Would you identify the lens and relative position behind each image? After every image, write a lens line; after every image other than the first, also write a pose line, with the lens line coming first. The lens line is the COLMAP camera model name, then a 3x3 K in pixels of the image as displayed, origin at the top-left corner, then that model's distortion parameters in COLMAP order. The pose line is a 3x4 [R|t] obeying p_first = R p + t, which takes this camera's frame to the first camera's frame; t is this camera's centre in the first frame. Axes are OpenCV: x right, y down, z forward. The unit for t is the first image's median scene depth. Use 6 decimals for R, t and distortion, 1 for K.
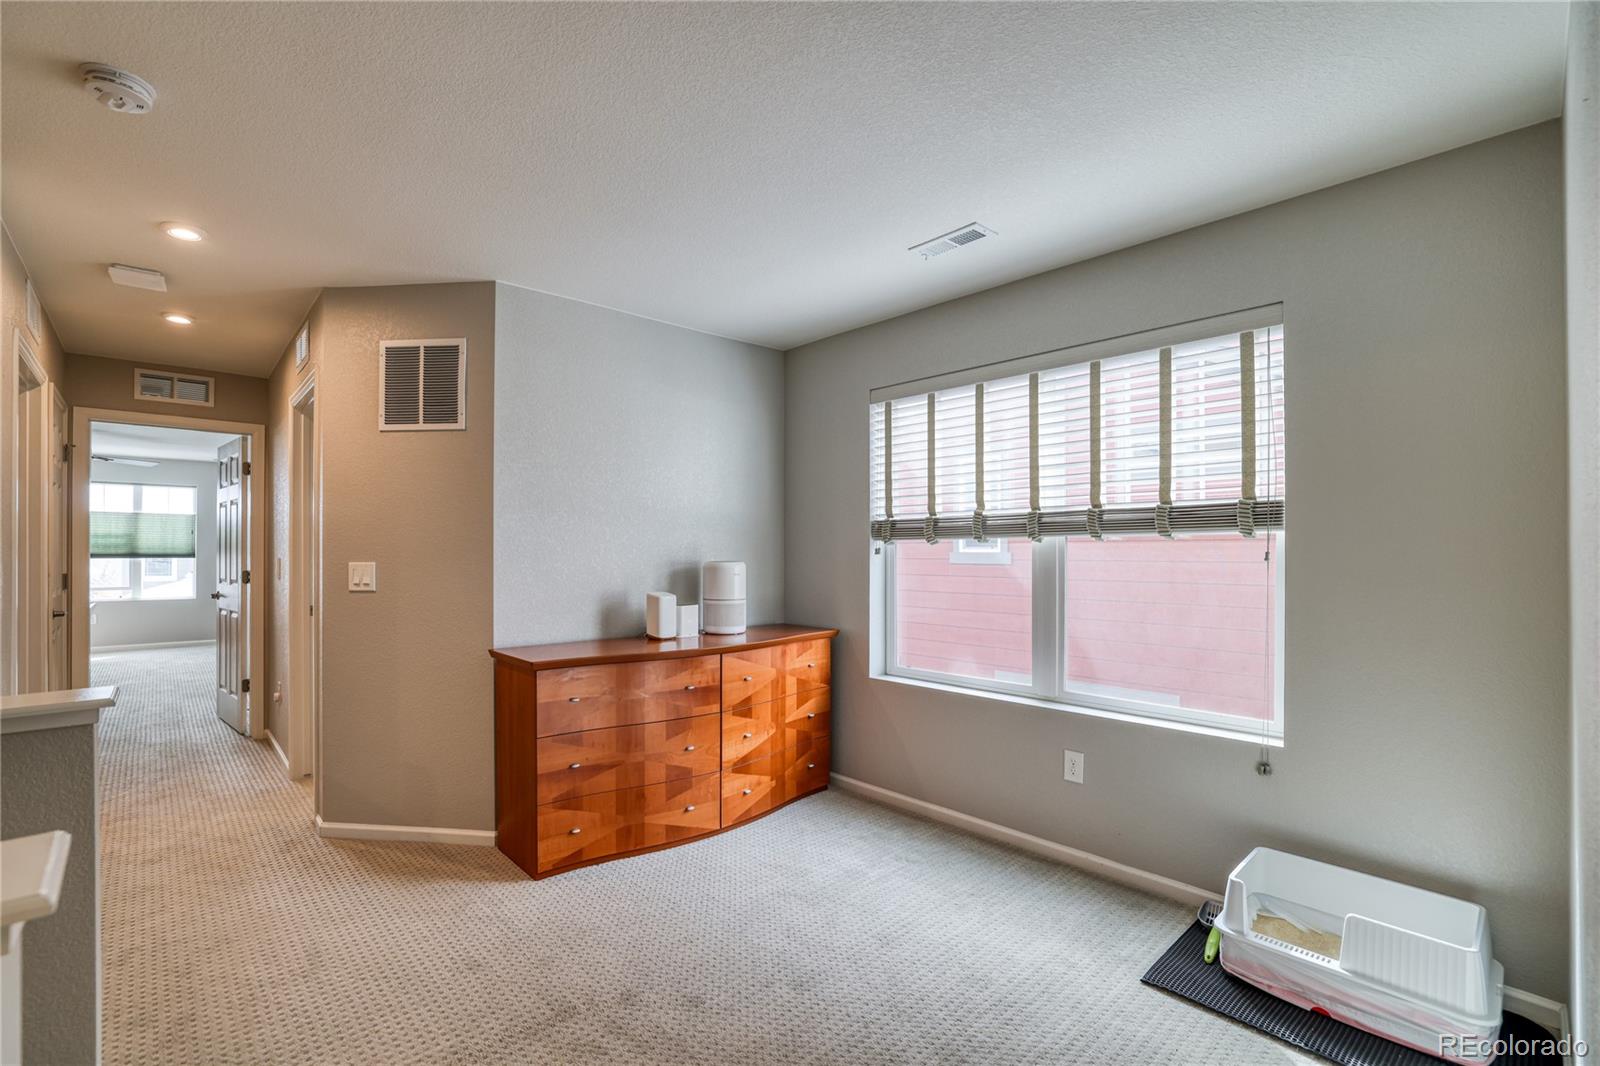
lens RADIAL K [[728.2, 0, 778.3], [0, 728.2, 550.0], [0, 0, 1]] dist [-0.027347, 0.005703]
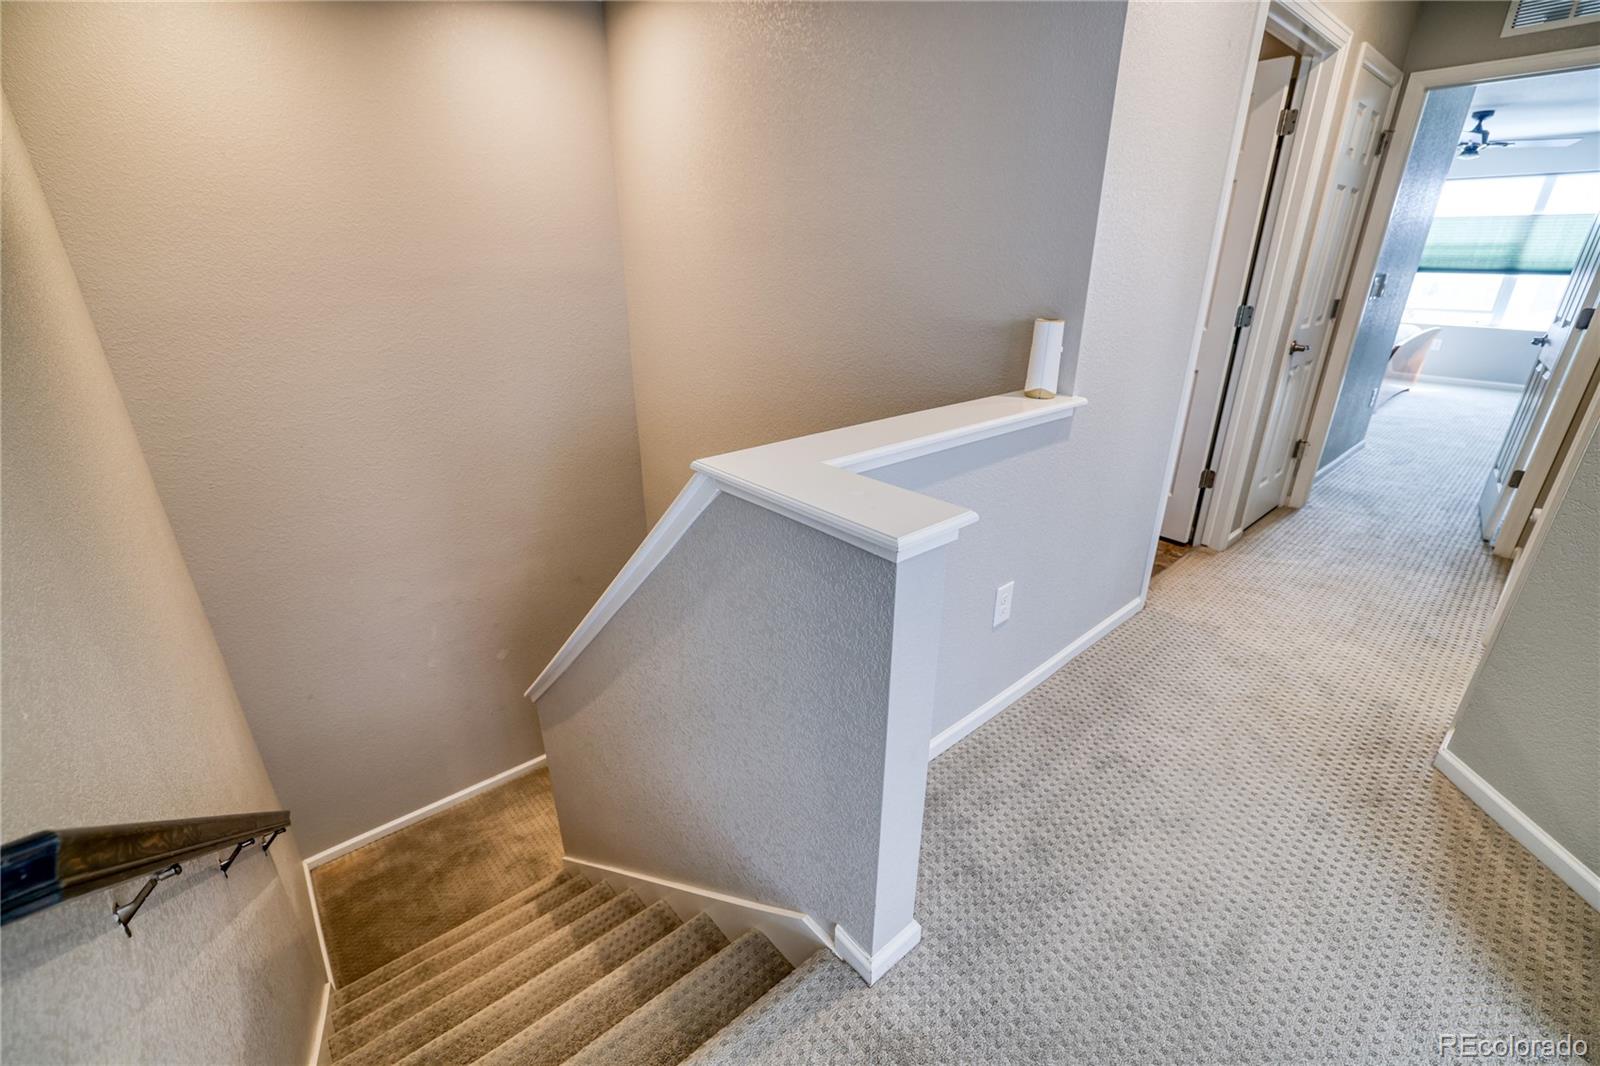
lens RADIAL K [[679.6, 0, 810.8], [0, 679.6, 535.7], [0, 0, 1]] dist [-0.004888, -0.000080]
pose [[0.007260, 0.381853, -0.924195, -0.066269], [0.001743, 0.924213, 0.381874, -0.009716], [0.999972, -0.004383, 0.006044, 0.183179]]
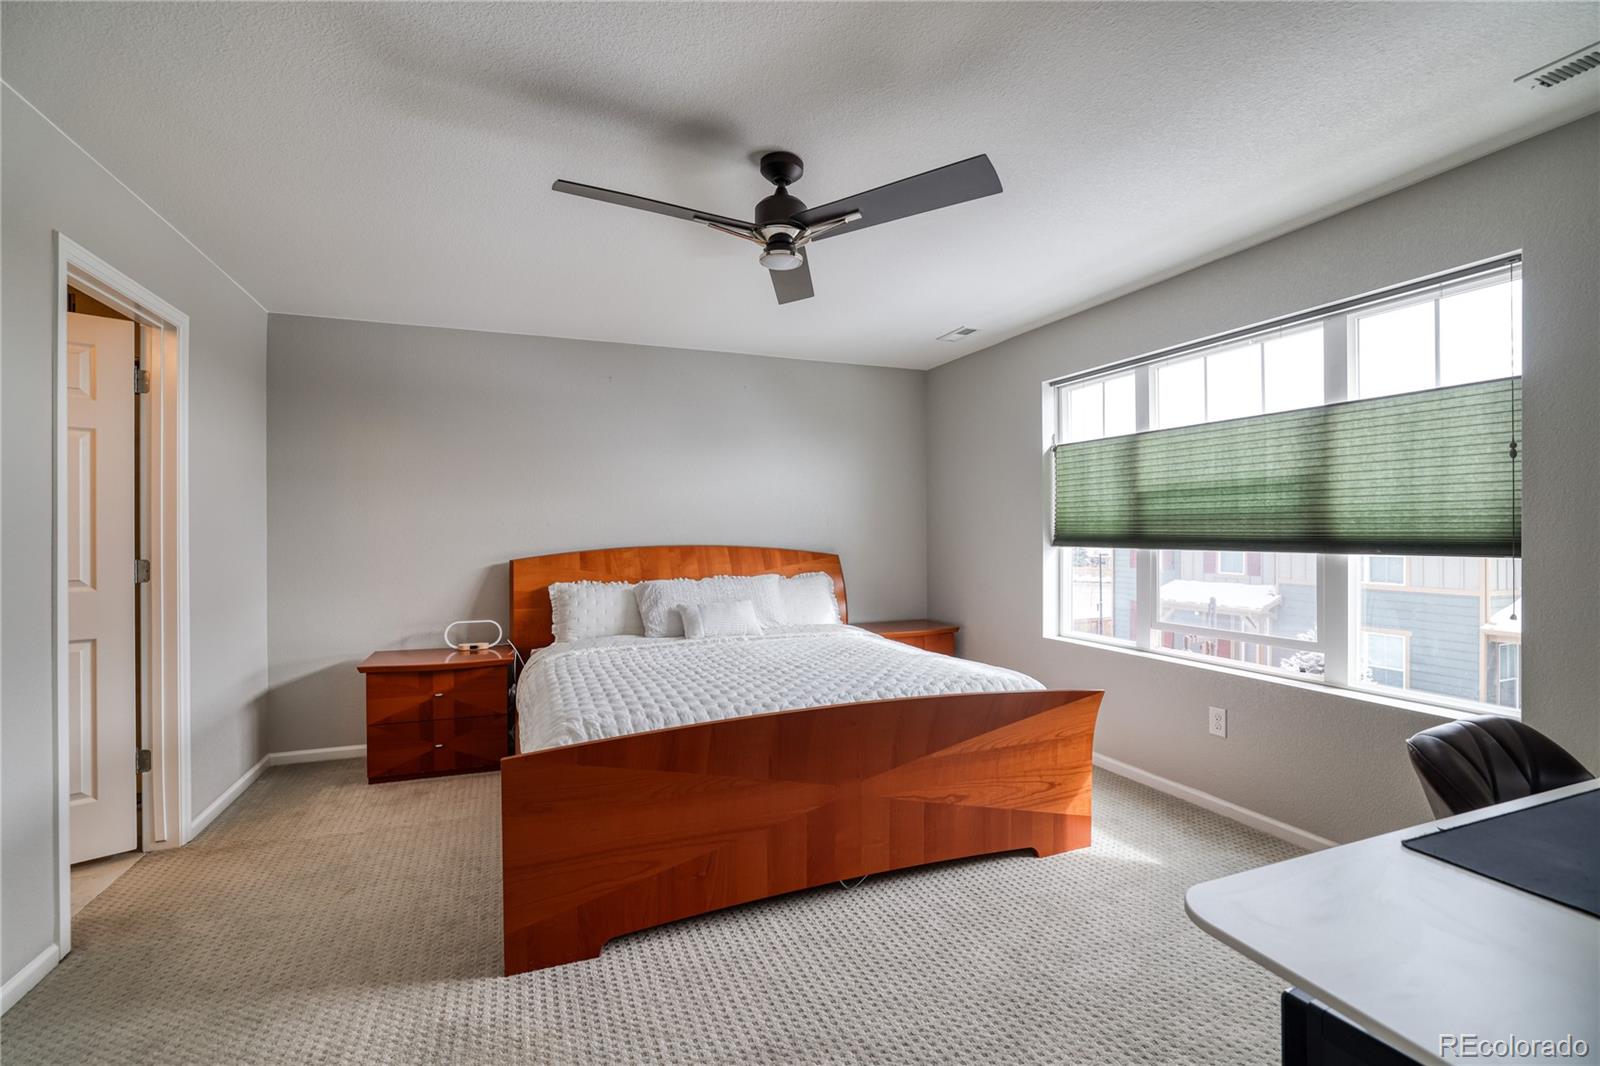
lens RADIAL K [[728.2, 0, 807.4], [0, 728.2, 530.8], [0, 0, 1]] dist [-0.027347, 0.005703]
pose [[-0.332819, -0.005460, -0.942975, -0.544379], [0.007592, 0.999935, -0.008470, 0.002768], [0.942960, -0.009978, -0.332756, 0.908557]]
